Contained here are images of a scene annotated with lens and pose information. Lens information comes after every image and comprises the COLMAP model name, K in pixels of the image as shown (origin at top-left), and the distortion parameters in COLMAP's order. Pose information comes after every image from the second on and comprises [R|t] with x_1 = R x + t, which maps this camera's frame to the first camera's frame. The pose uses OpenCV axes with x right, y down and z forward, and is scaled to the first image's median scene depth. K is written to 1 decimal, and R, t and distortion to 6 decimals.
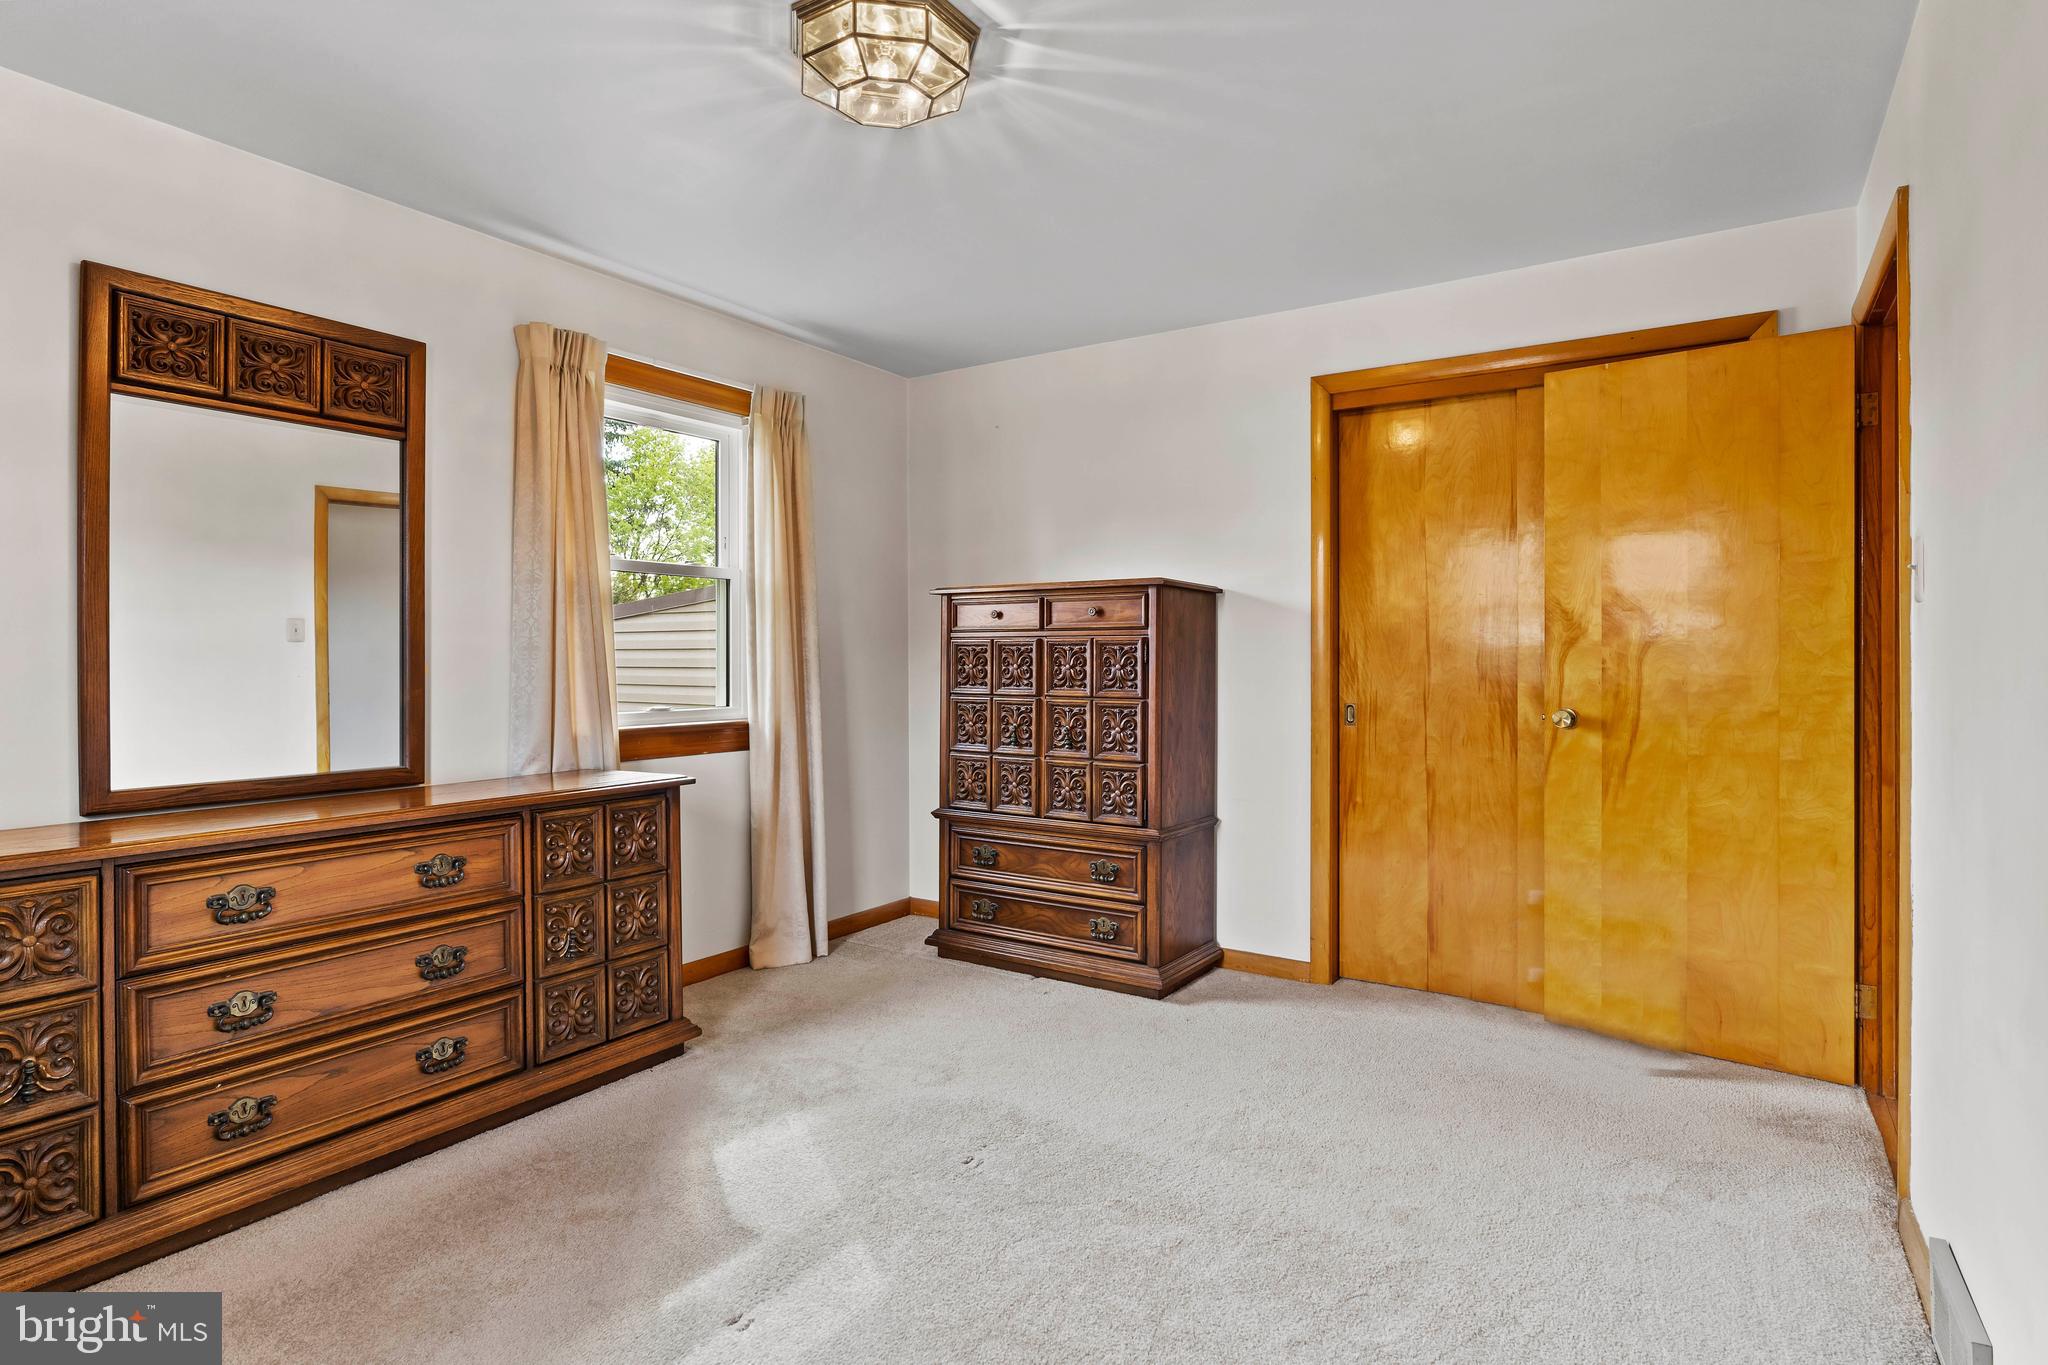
lens RADIAL K [[1047.2, 0, 1021.2], [0, 1047.2, 661.3], [0, 0, 1]] dist [-0.007188, 0.002606]
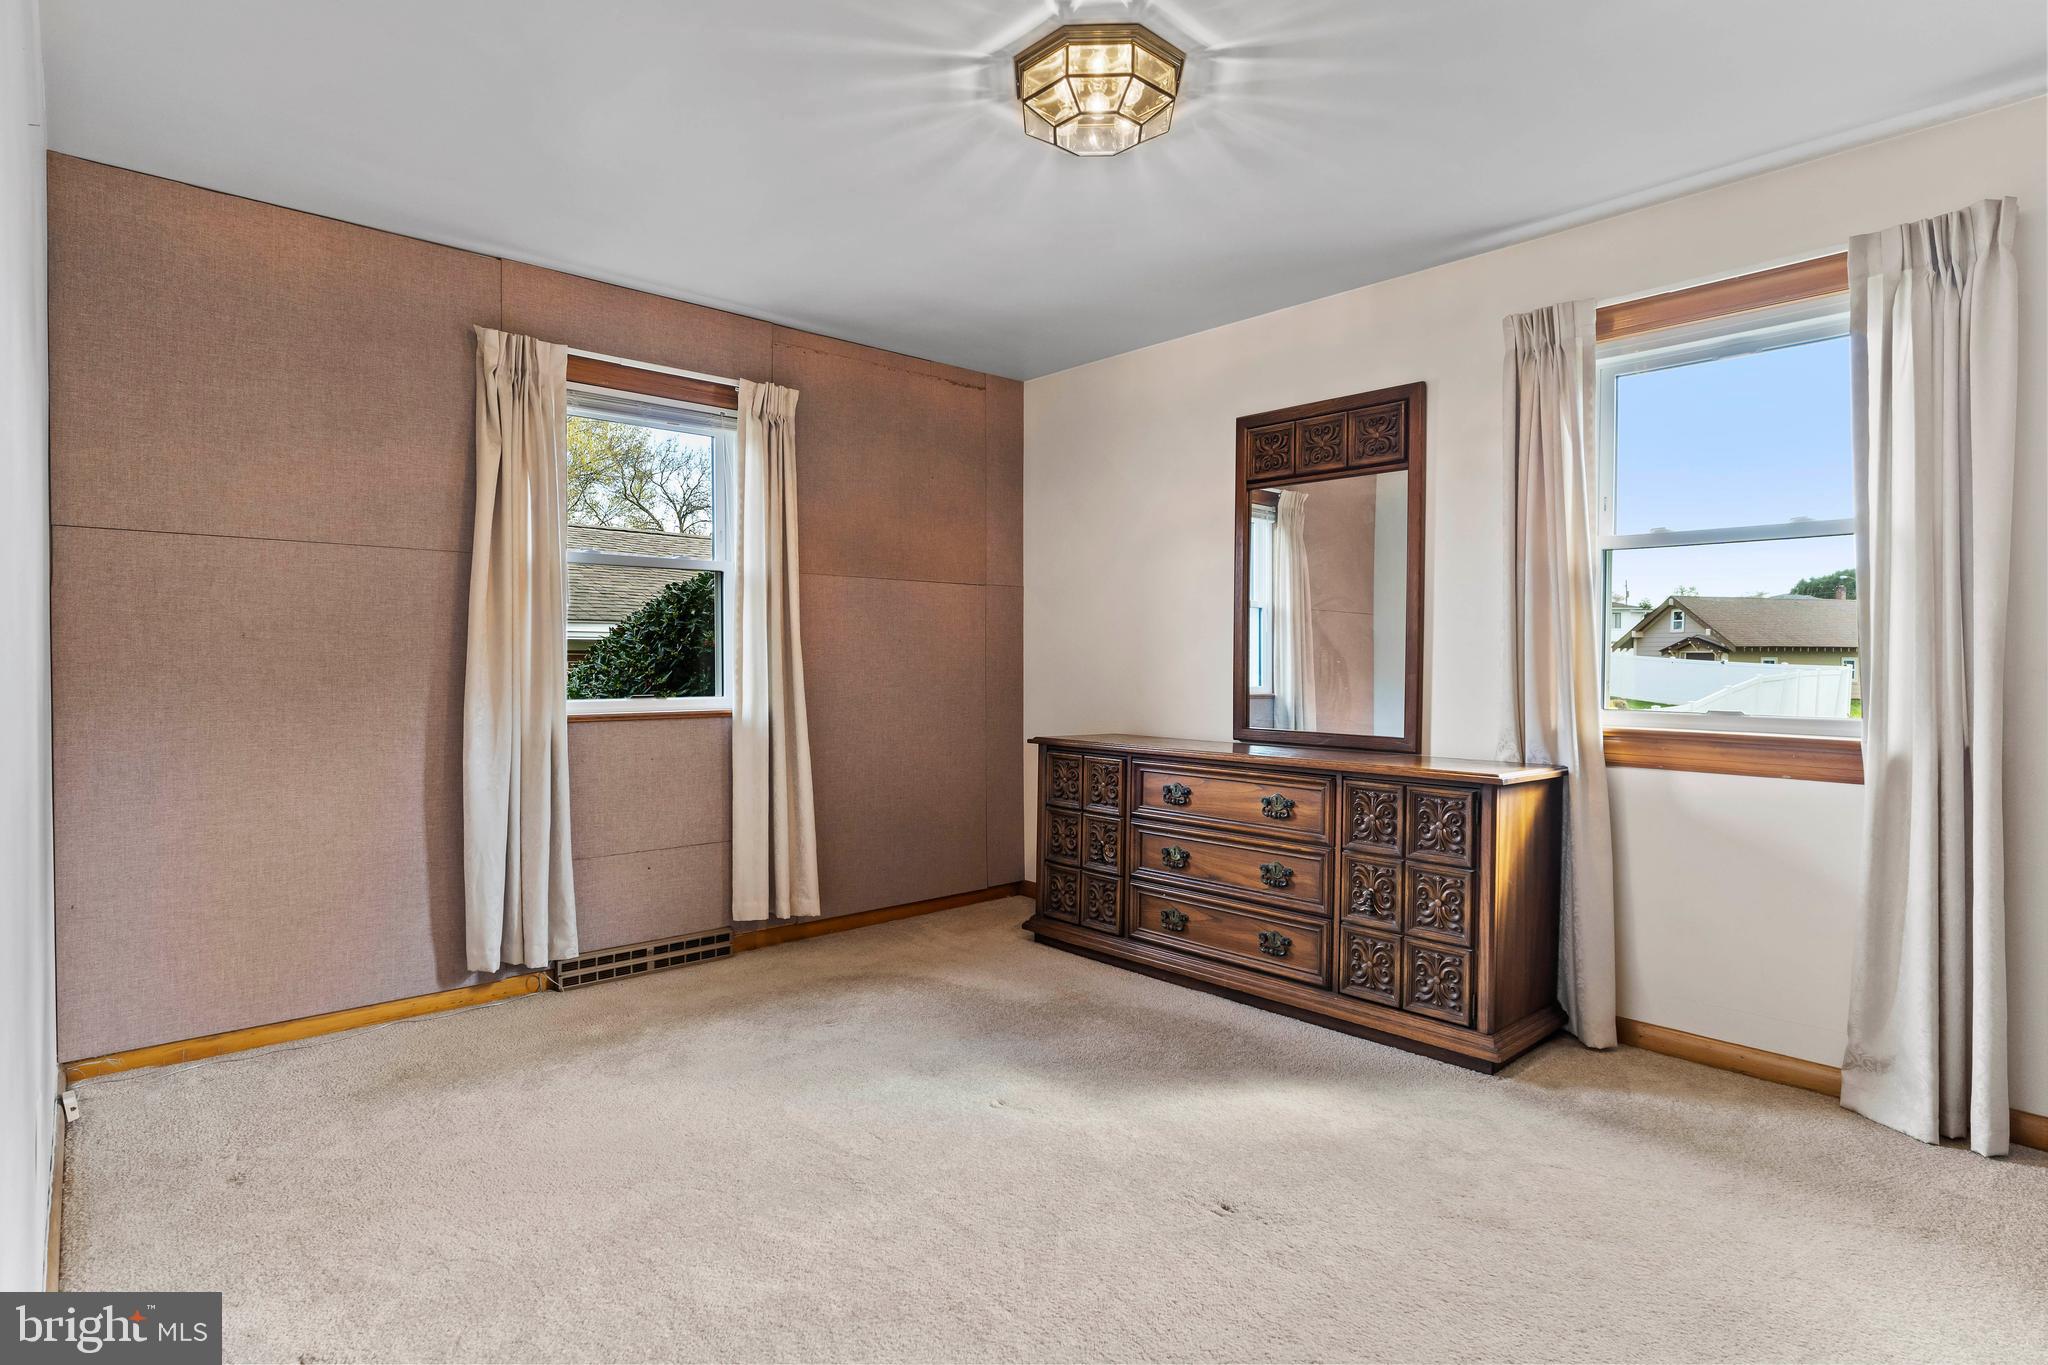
lens RADIAL K [[1047.2, 0, 1021.4], [0, 1047.2, 676.4], [0, 0, 1]] dist [-0.007188, 0.002606]
pose [[-0.235078, 0.019399, -0.971783, 0.790464], [-0.007787, 0.999731, 0.021841, 0.007499], [0.971945, 0.012702, -0.234864, 0.962687]]
